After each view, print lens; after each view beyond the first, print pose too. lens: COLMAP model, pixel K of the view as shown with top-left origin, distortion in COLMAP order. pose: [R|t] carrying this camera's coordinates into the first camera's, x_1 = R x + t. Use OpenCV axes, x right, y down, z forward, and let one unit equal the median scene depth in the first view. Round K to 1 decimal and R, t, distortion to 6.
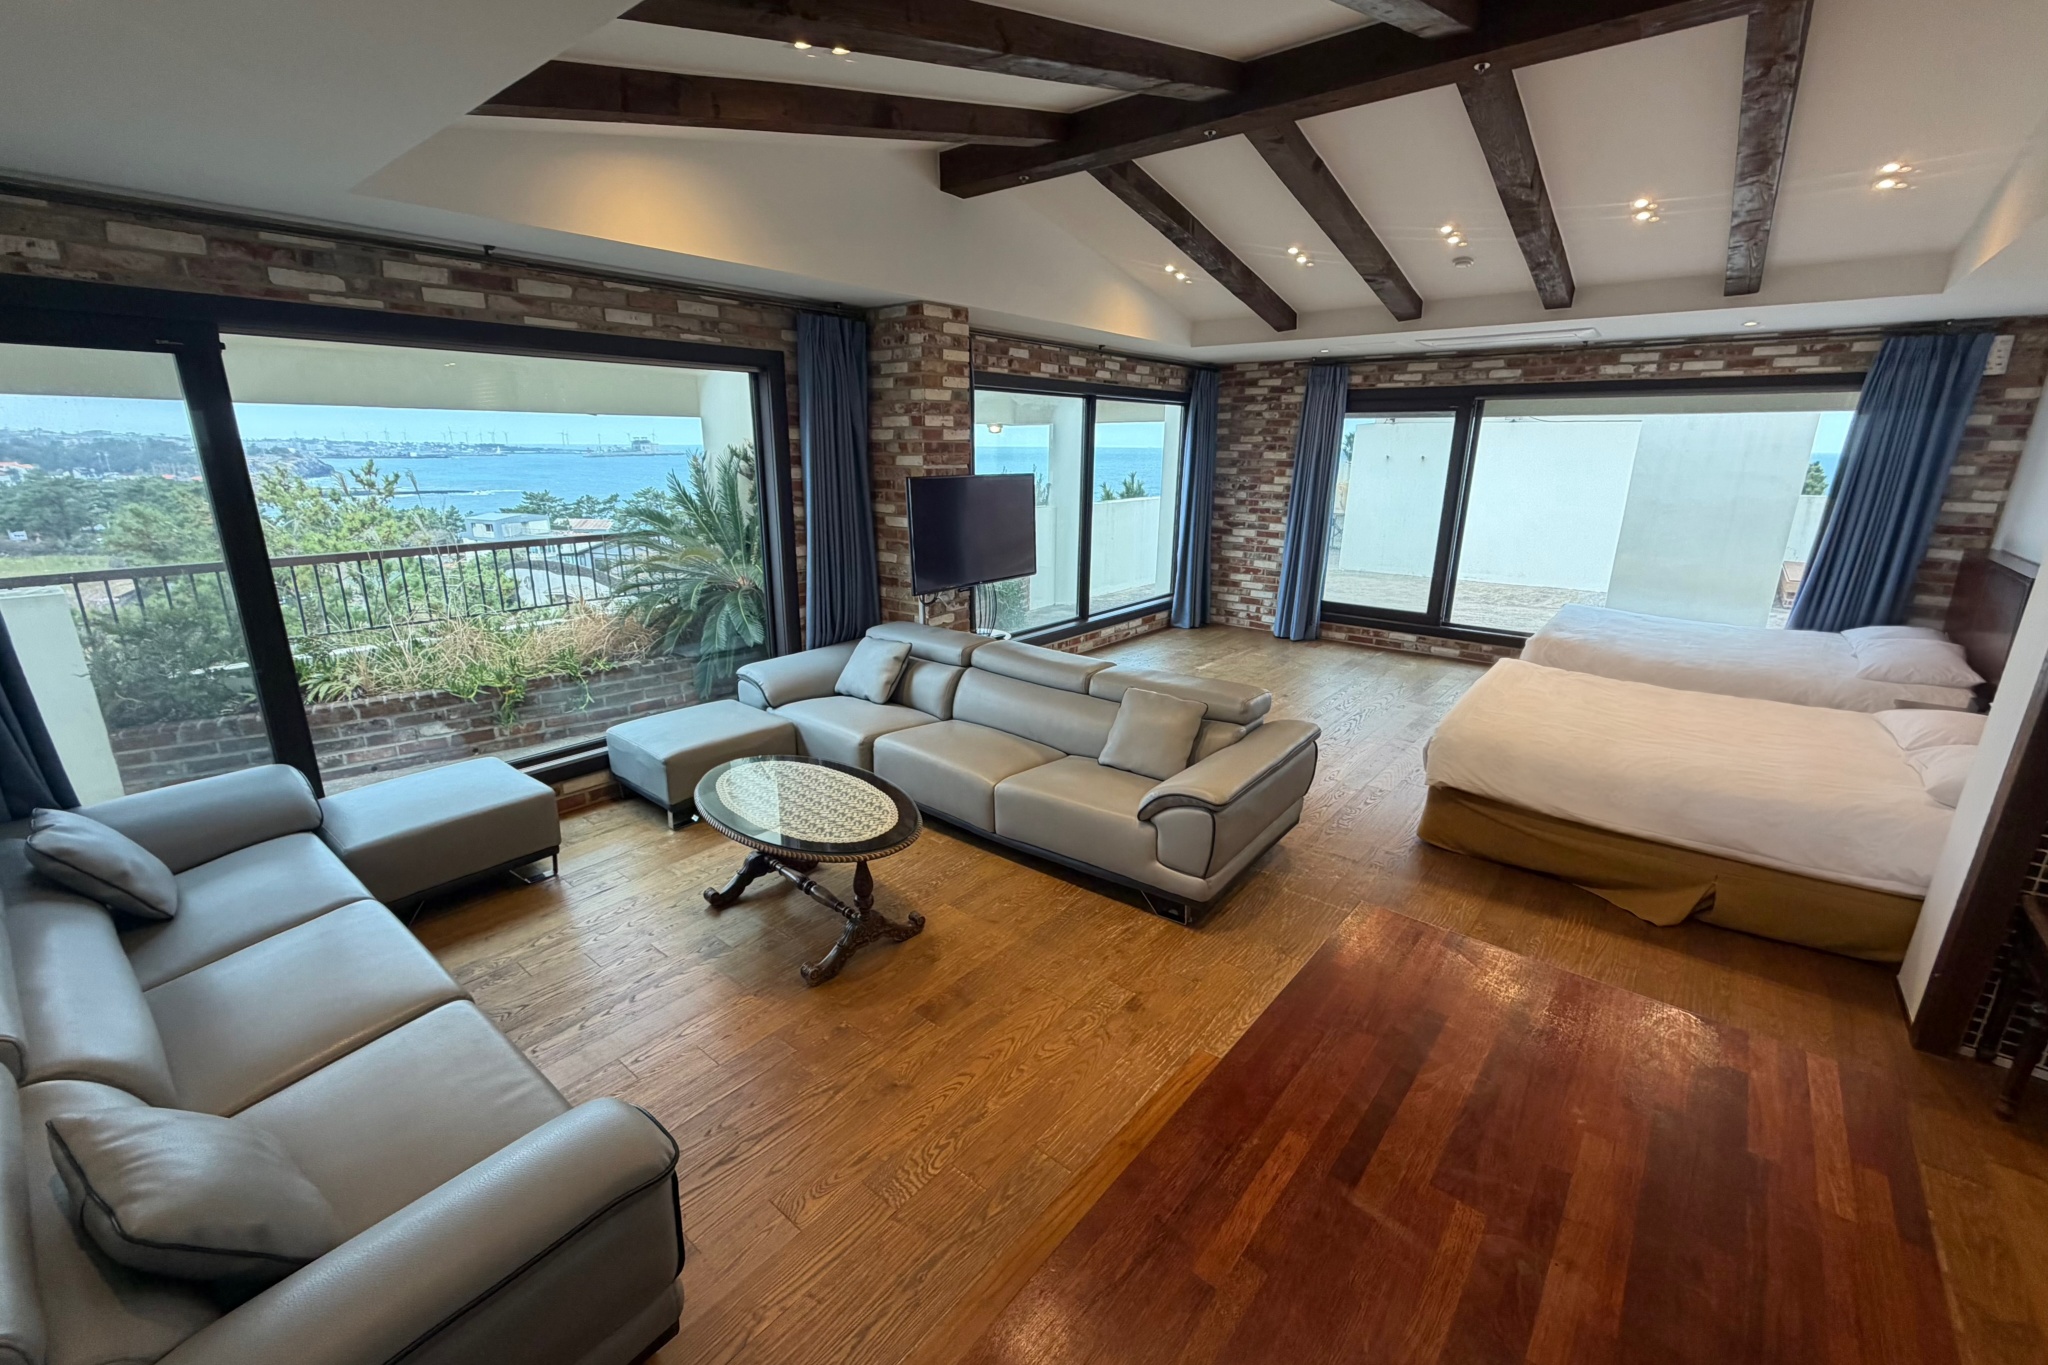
lens RADIAL K [[838.9, 0, 987.3], [0, 838.9, 686.9], [0, 0, 1]] dist [-0.002991, 0.000456]
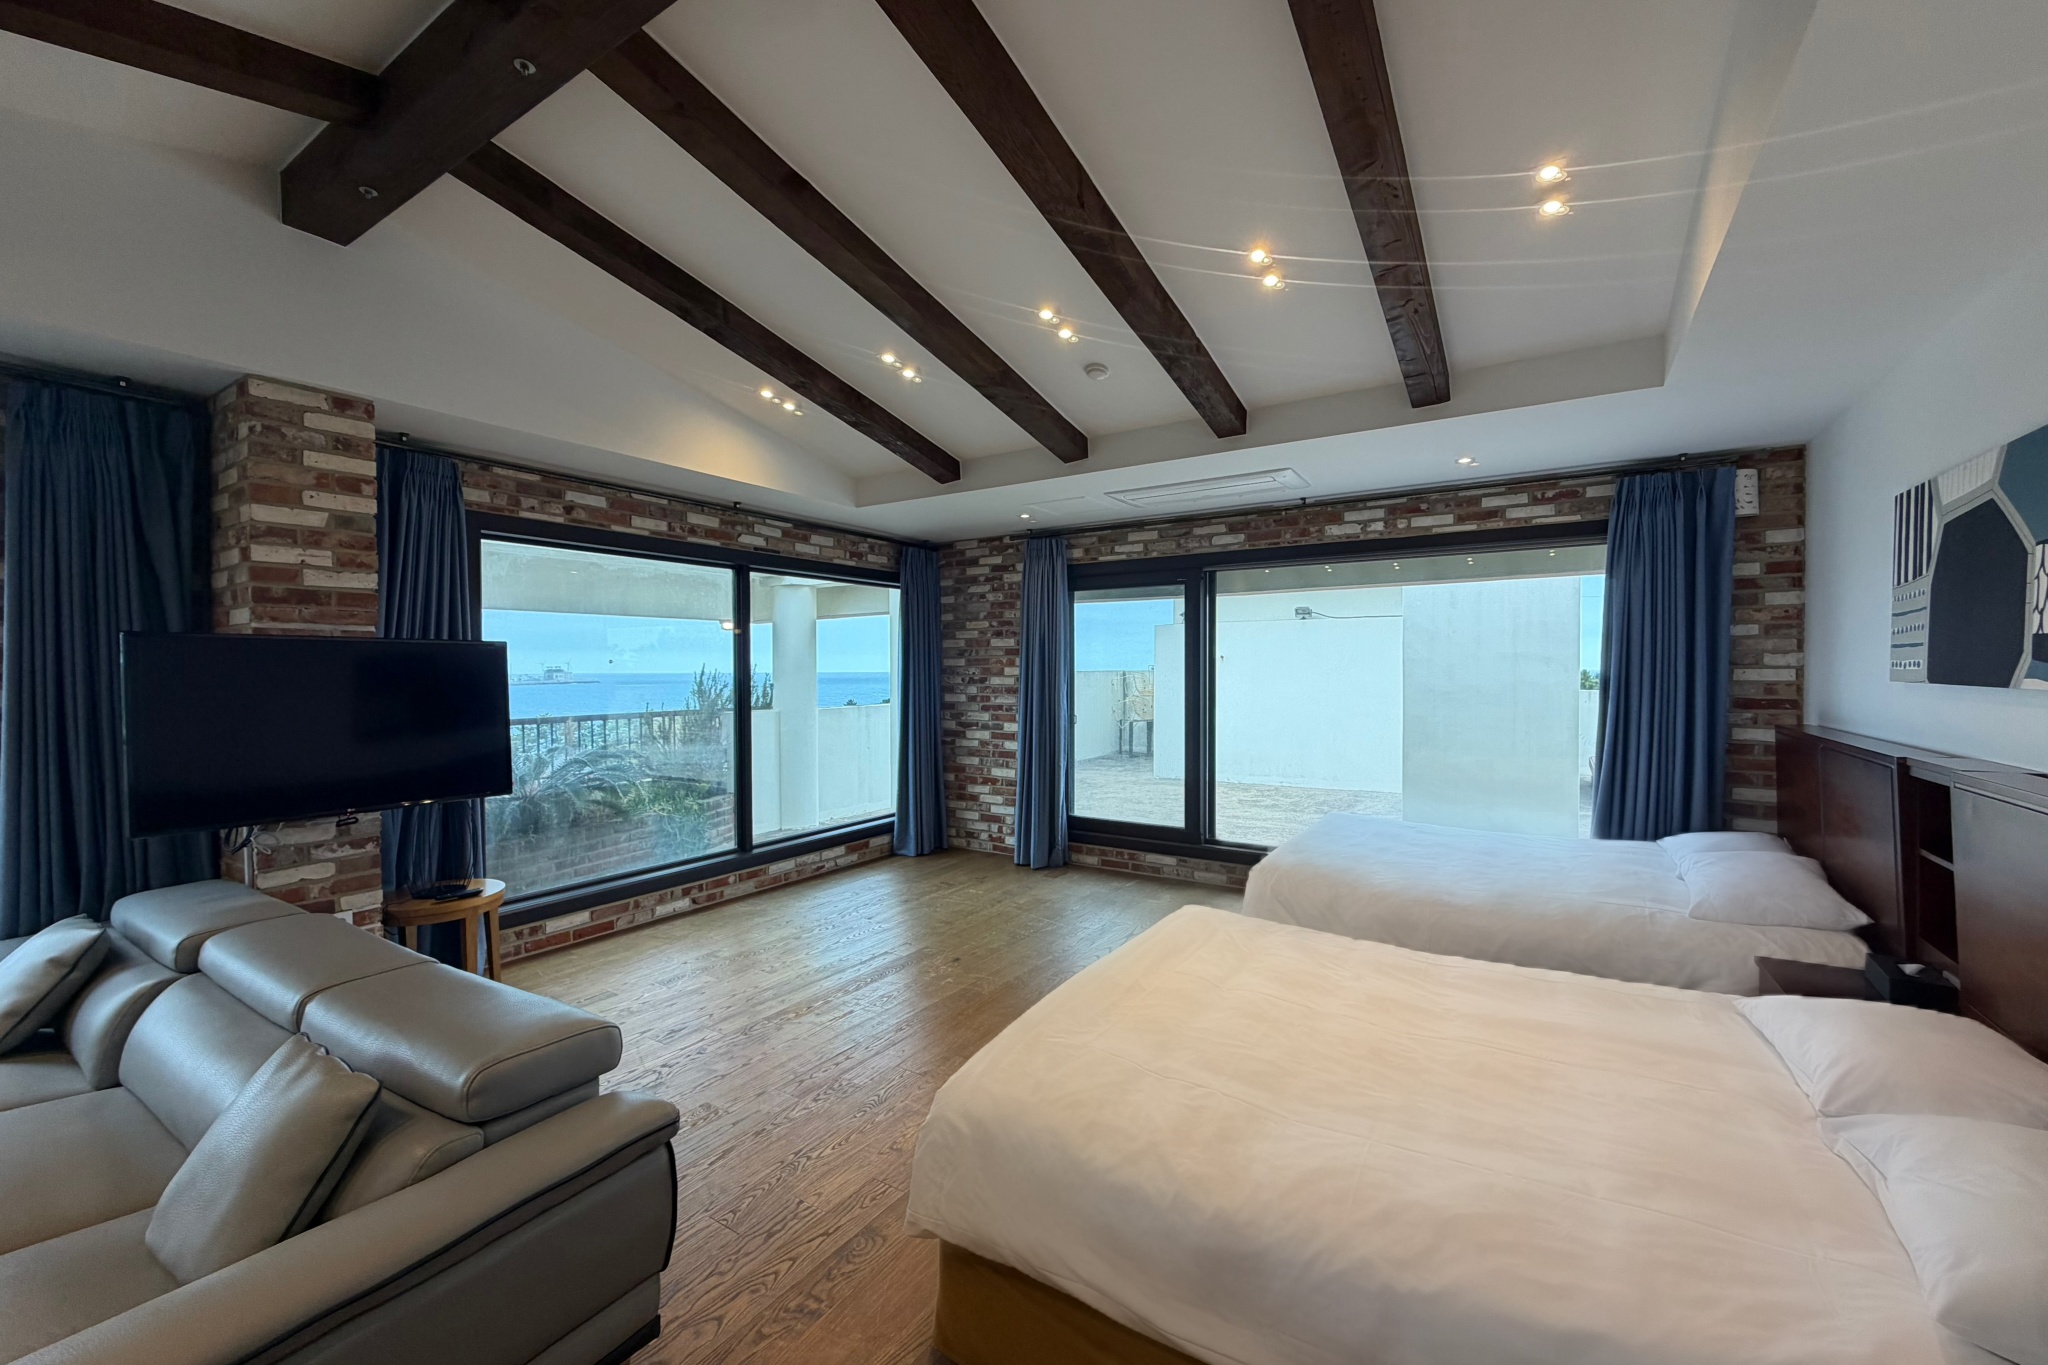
lens RADIAL K [[838.9, 0, 987.3], [0, 838.9, 686.9], [0, 0, 1]] dist [-0.002991, 0.000456]
pose [[0.992294, -0.012376, 0.123282, 0.253009], [0.043352, 0.966786, -0.251884, -0.026755], [-0.116070, 0.255288, 0.959873, 0.238405]]
